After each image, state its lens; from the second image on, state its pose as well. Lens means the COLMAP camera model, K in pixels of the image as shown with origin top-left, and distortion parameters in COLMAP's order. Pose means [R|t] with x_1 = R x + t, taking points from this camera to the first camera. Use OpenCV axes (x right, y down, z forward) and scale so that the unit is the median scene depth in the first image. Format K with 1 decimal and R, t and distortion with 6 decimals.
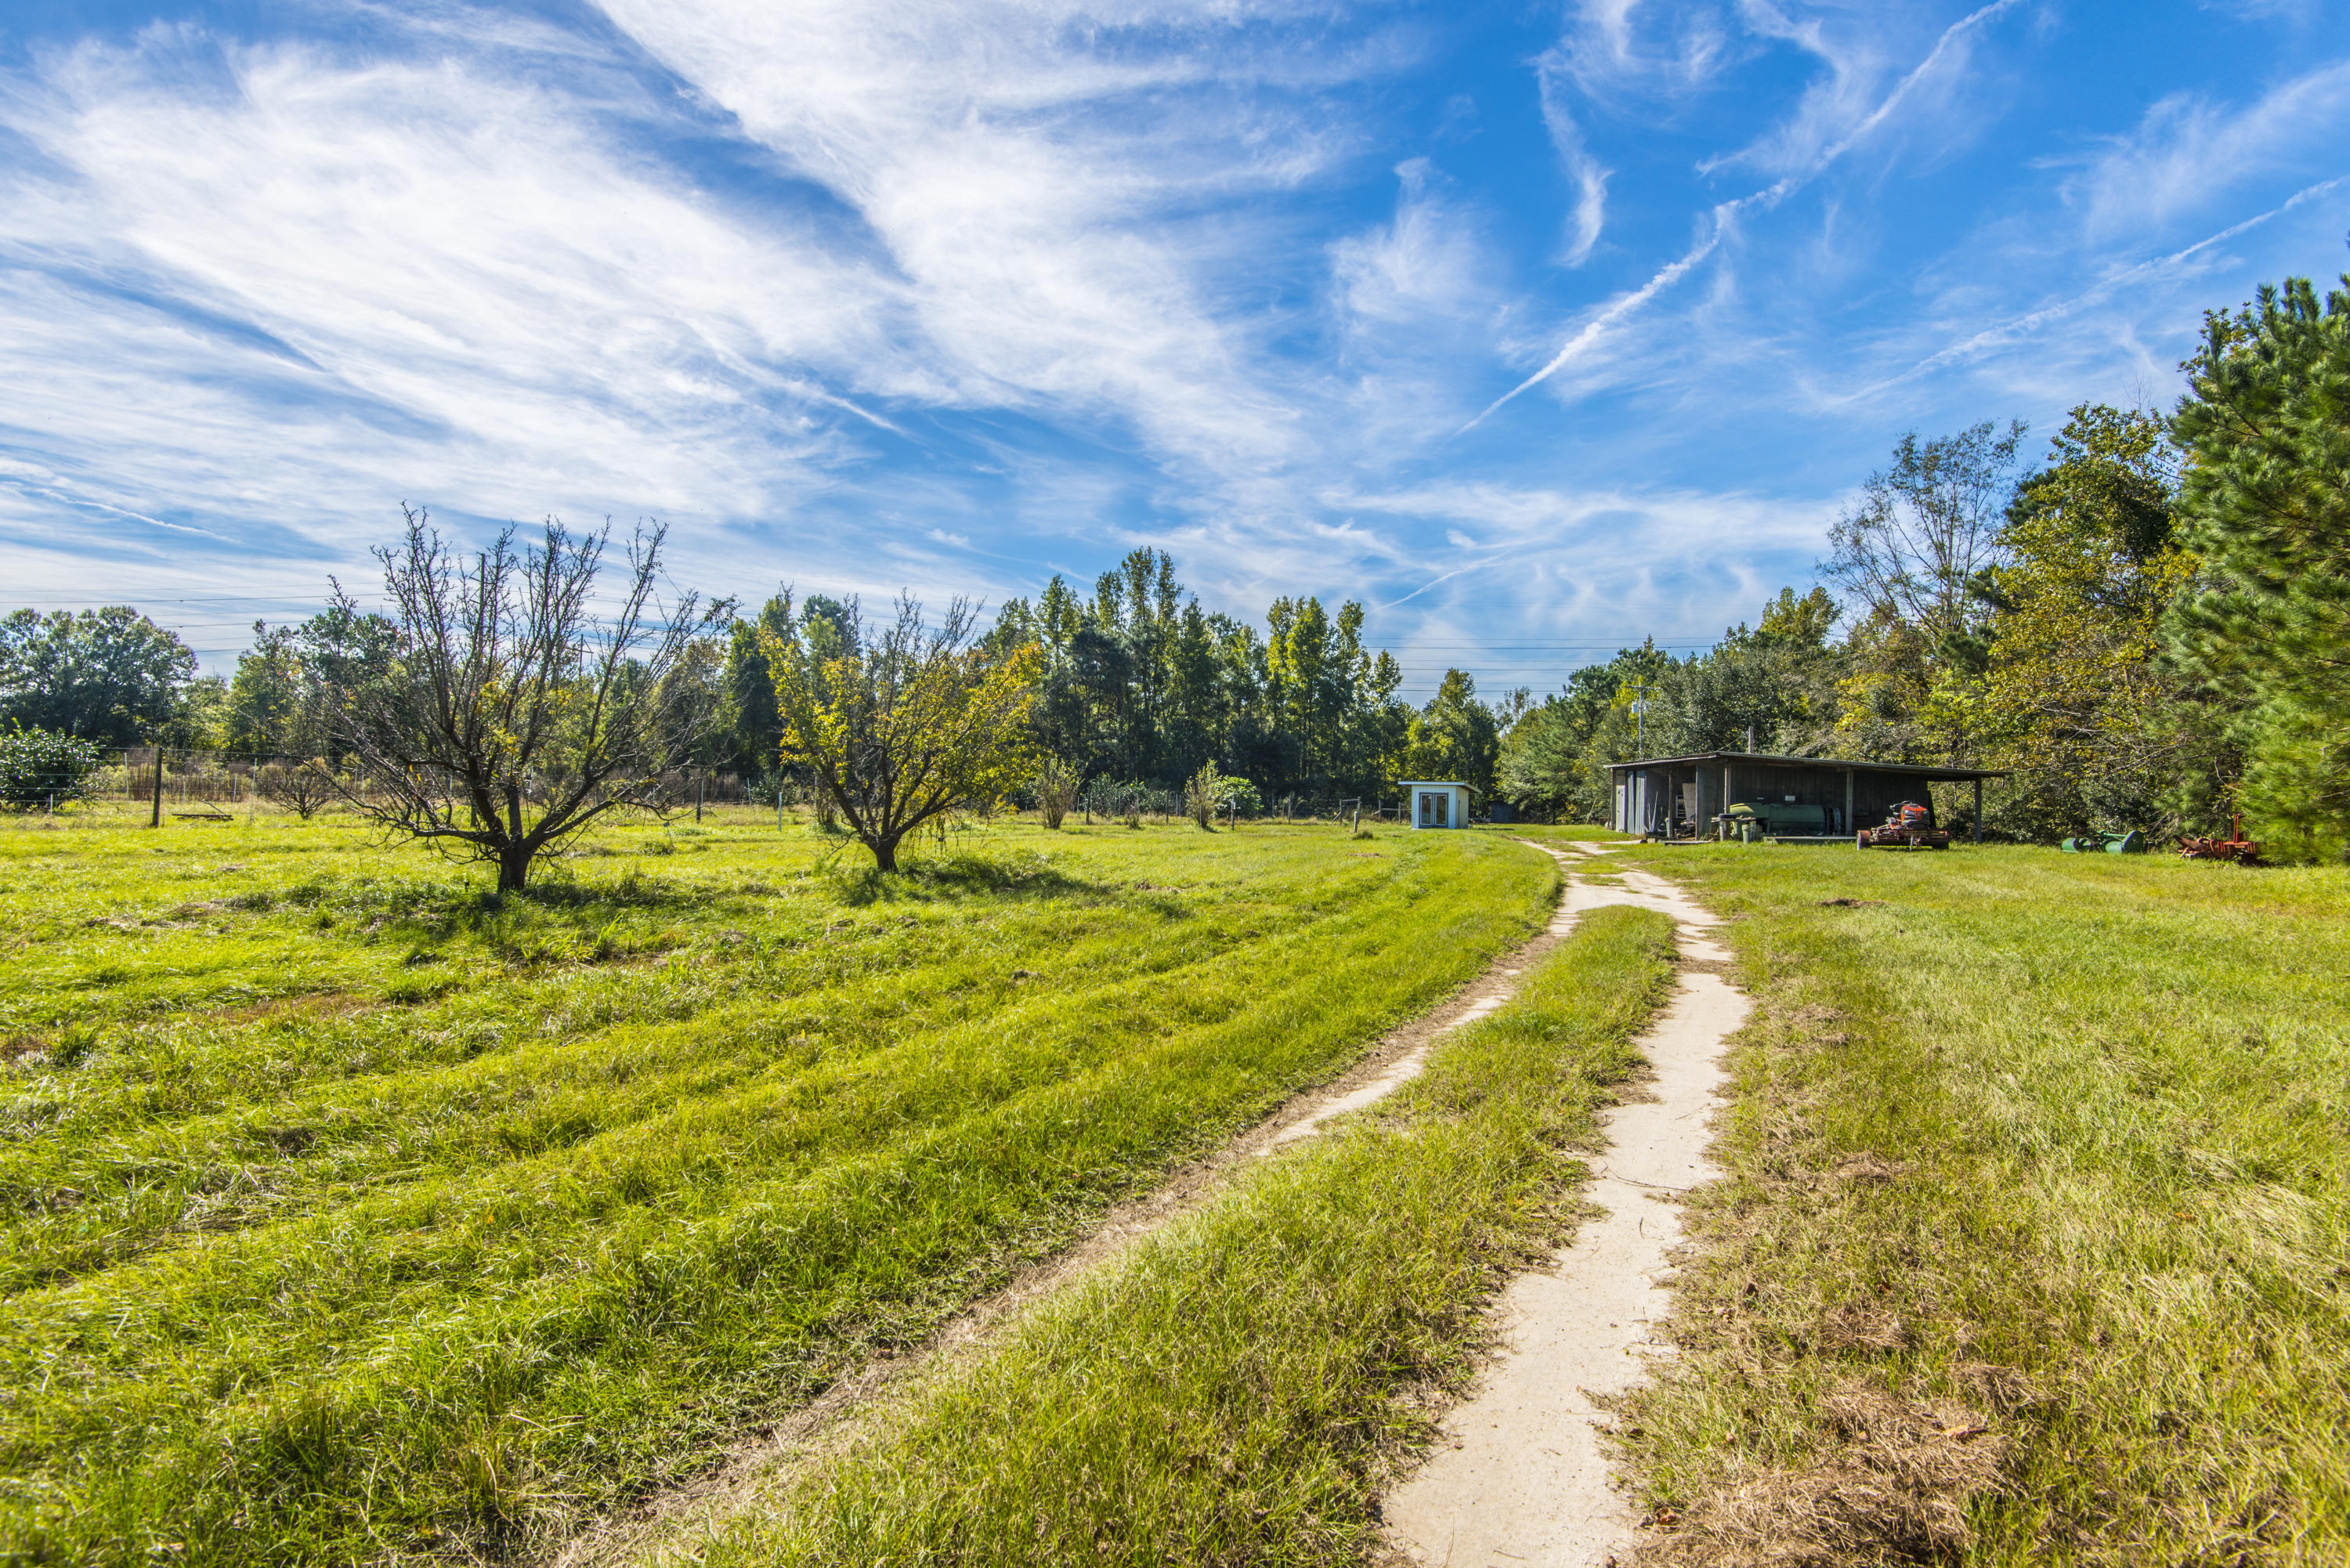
lens RADIAL K [[1059.3, 0, 1160.3], [0, 1059.3, 775.7], [0, 0, 1]] dist [0.017960, -0.008031]
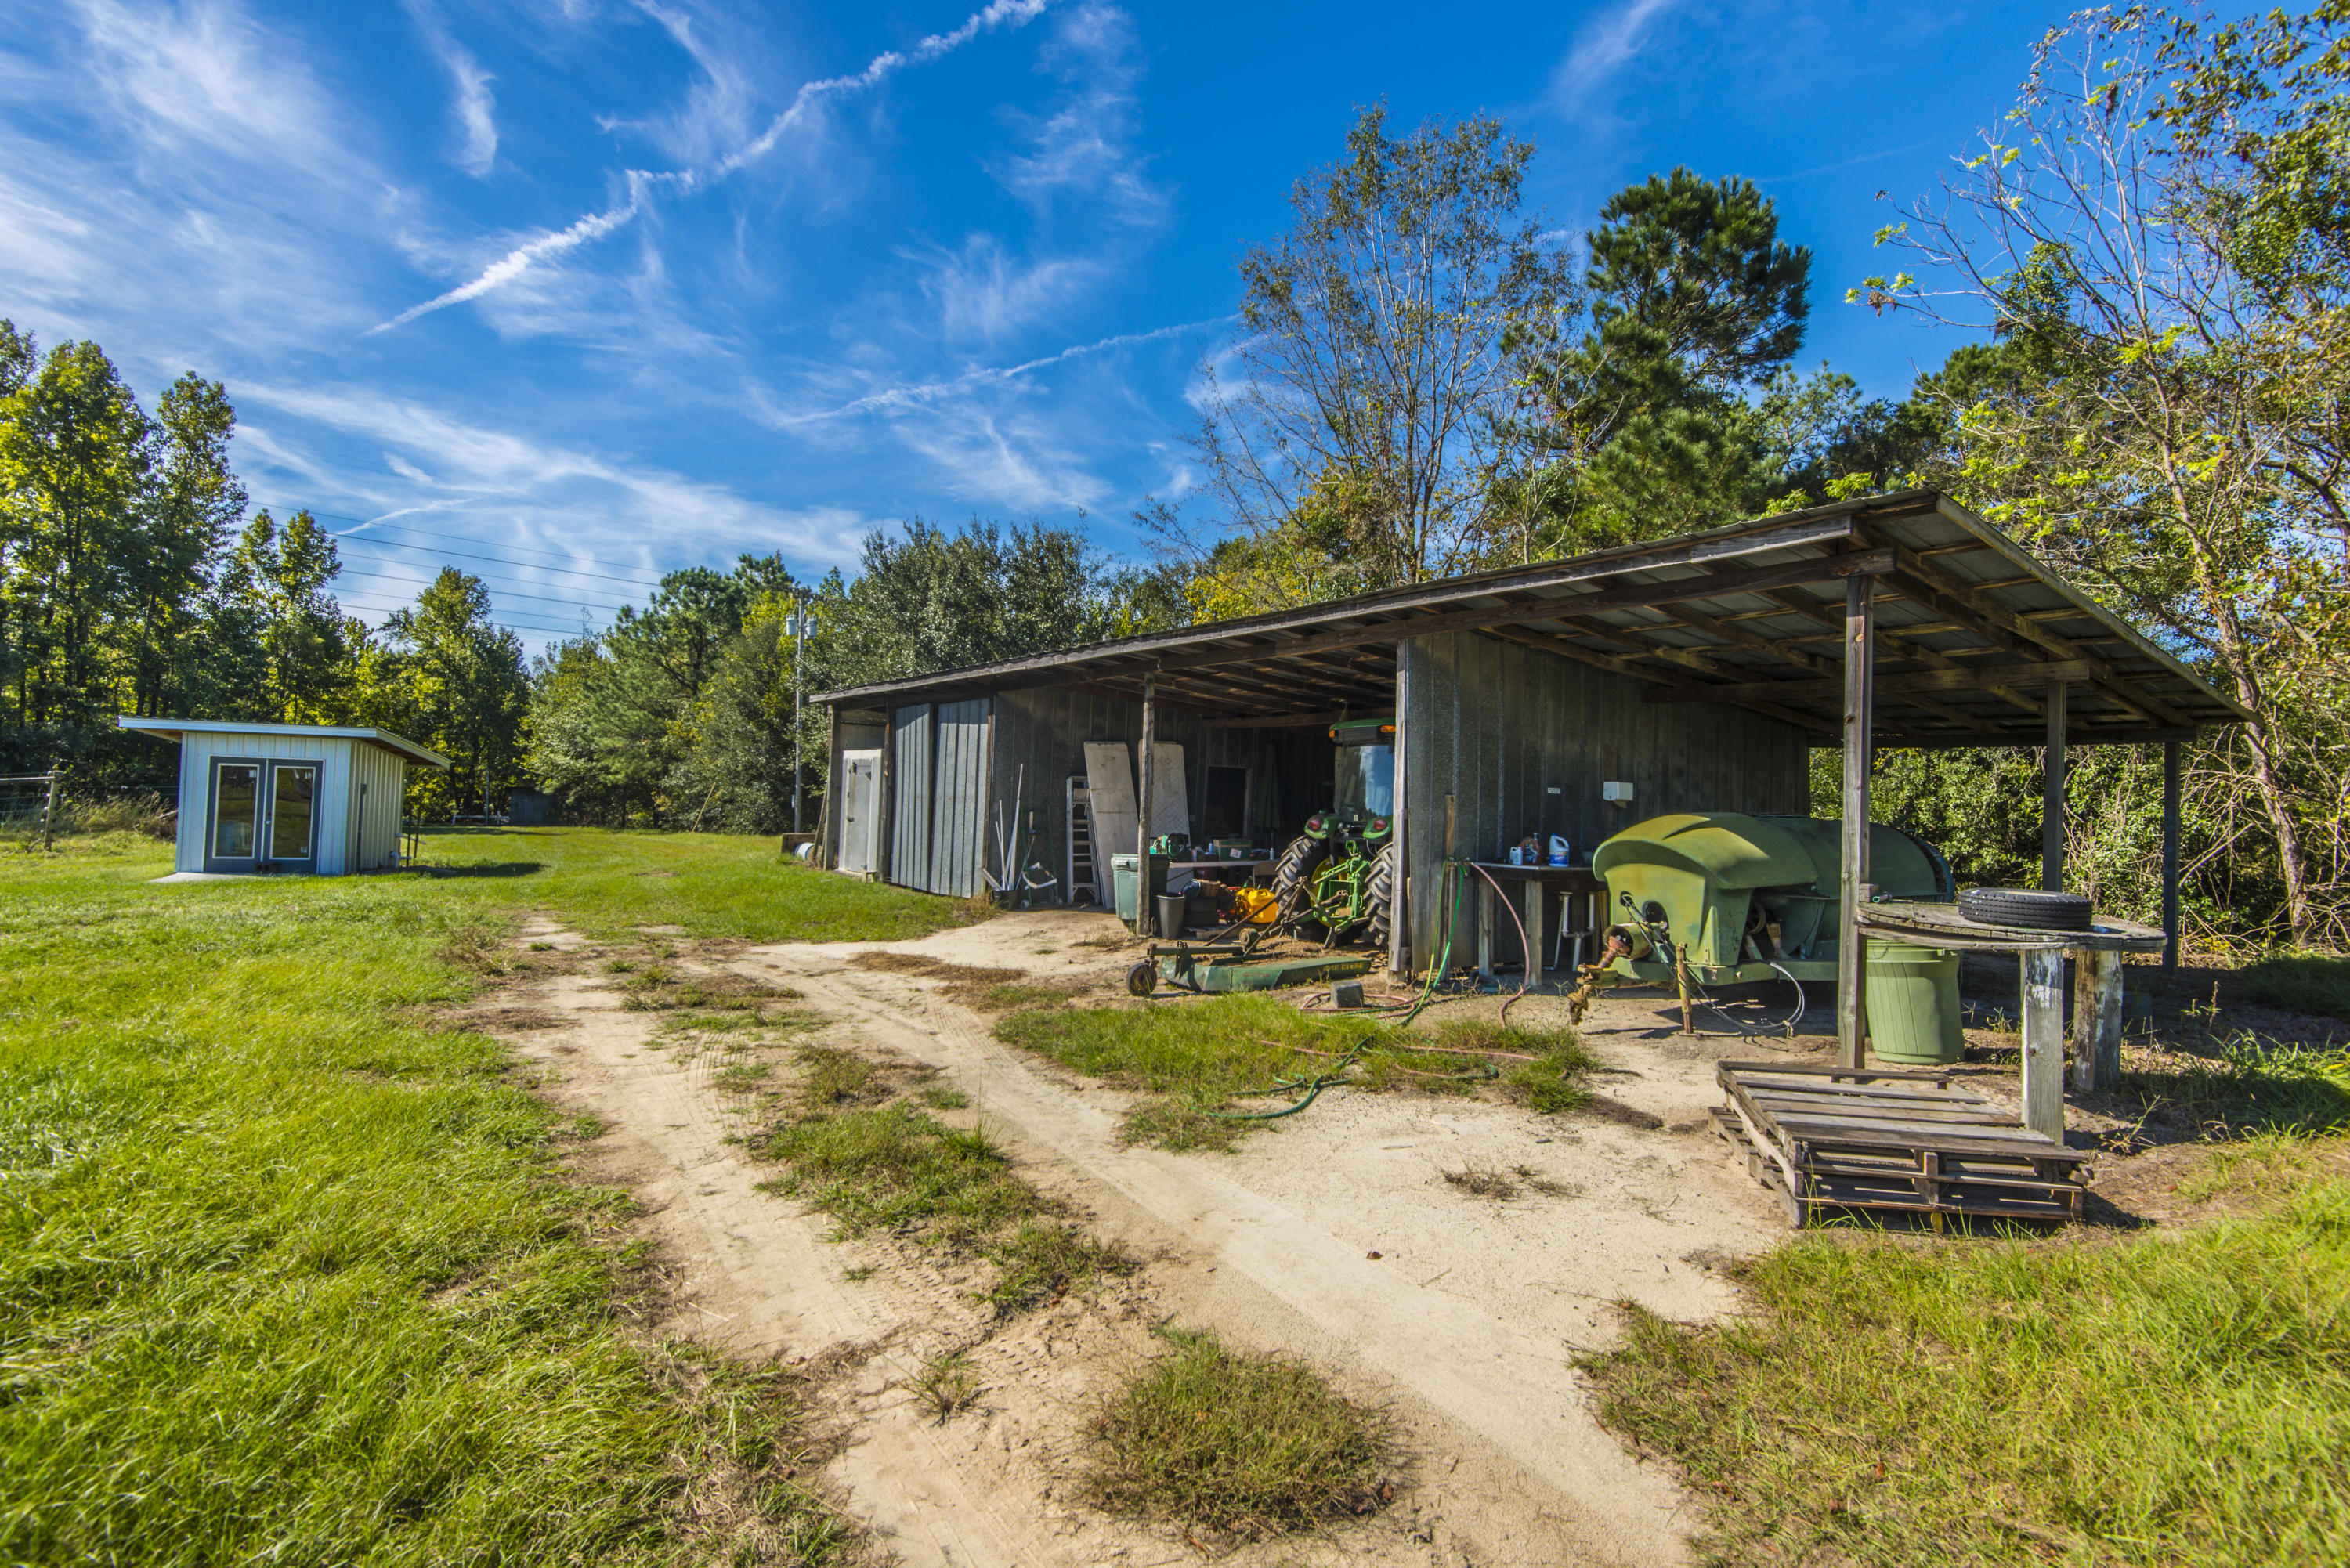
lens RADIAL K [[1059.3, 0, 1159.7], [0, 1059.3, 758.9], [0, 0, 1]] dist [0.017960, -0.008031]
pose [[0.670586, 0.030847, 0.741191, 0.114791], [-0.027458, 0.999483, -0.016754, 0.007732], [-0.741324, -0.009117, 0.671086, 0.337155]]
